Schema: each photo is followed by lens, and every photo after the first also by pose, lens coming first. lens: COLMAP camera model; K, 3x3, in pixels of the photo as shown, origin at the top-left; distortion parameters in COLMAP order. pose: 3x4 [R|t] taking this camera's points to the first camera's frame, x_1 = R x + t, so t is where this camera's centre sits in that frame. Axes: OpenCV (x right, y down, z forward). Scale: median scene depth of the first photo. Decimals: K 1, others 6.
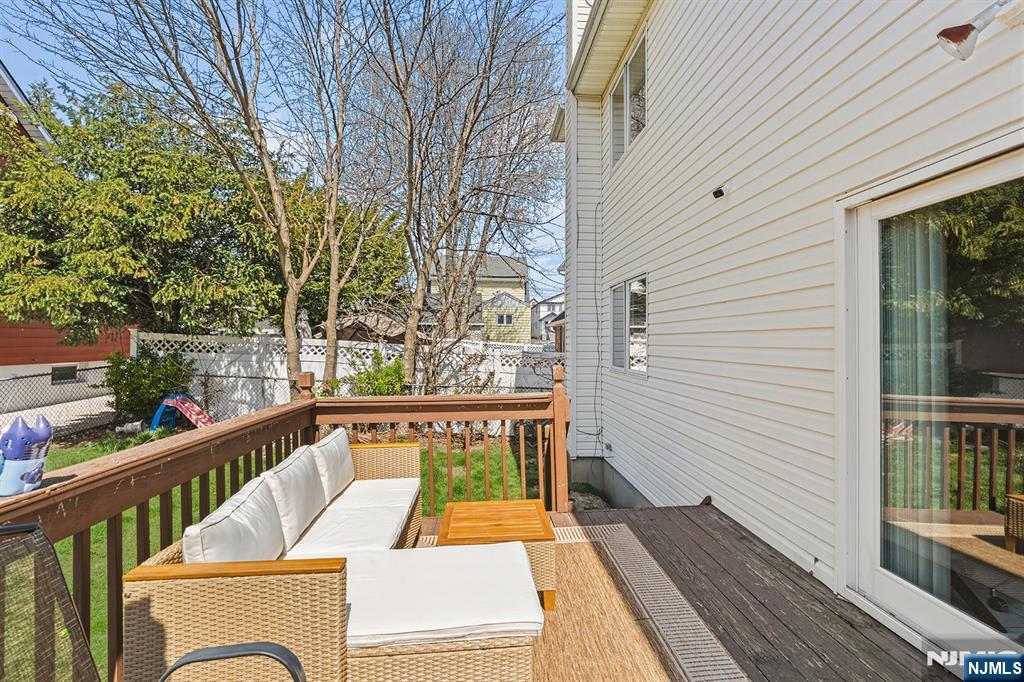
lens RADIAL K [[462.5, 0, 515.4], [0, 462.5, 343.0], [0, 0, 1]] dist [-0.002121, 0.001090]
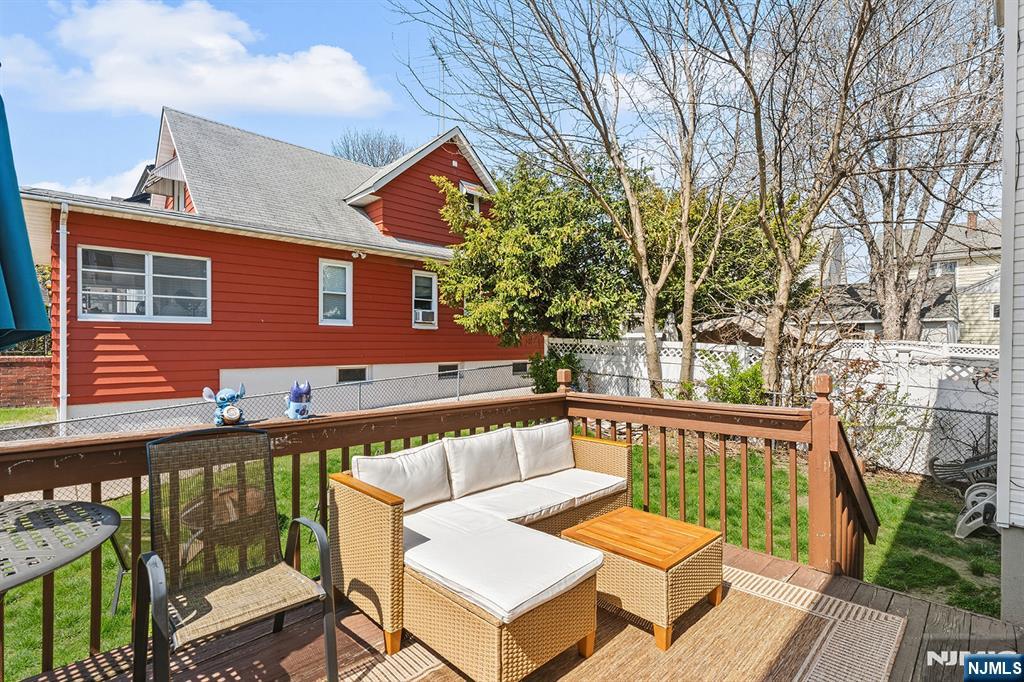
lens RADIAL K [[462.5, 0, 508.3], [0, 462.5, 371.2], [0, 0, 1]] dist [-0.002121, 0.001090]
pose [[0.639949, 0.039680, -0.767392, 0.133201], [0.001561, 0.998597, 0.052937, 0.001966], [0.768416, -0.035075, 0.638989, 0.057400]]
